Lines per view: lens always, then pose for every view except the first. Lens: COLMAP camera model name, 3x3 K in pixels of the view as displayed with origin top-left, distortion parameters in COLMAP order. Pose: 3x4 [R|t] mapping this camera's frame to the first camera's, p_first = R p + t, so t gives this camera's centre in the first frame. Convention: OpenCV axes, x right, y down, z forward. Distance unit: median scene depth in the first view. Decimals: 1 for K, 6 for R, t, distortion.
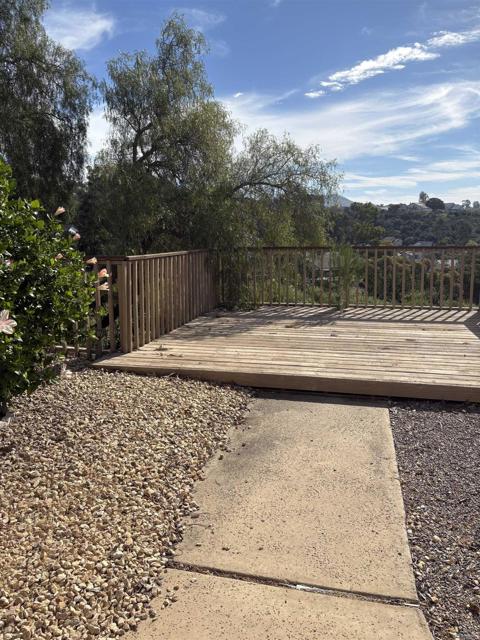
lens RADIAL K [[485.5, 0, 240.0], [0, 485.5, 320.0], [0, 0, 1]] dist [0.053472, -0.047340]
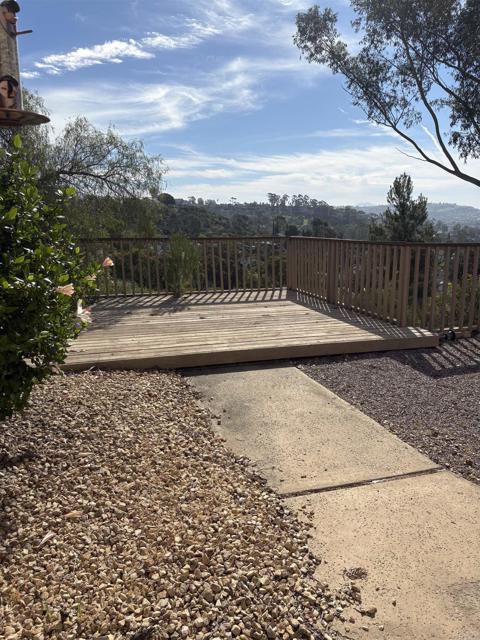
lens RADIAL K [[475.3, 0, 239.0], [0, 475.3, 340.9], [0, 0, 1]] dist [0.013773, -0.004141]
pose [[0.870159, -0.112298, 0.479804, -0.494492], [0.083060, 0.993180, 0.081819, 0.004887], [-0.485720, -0.031343, 0.873552, 0.015774]]
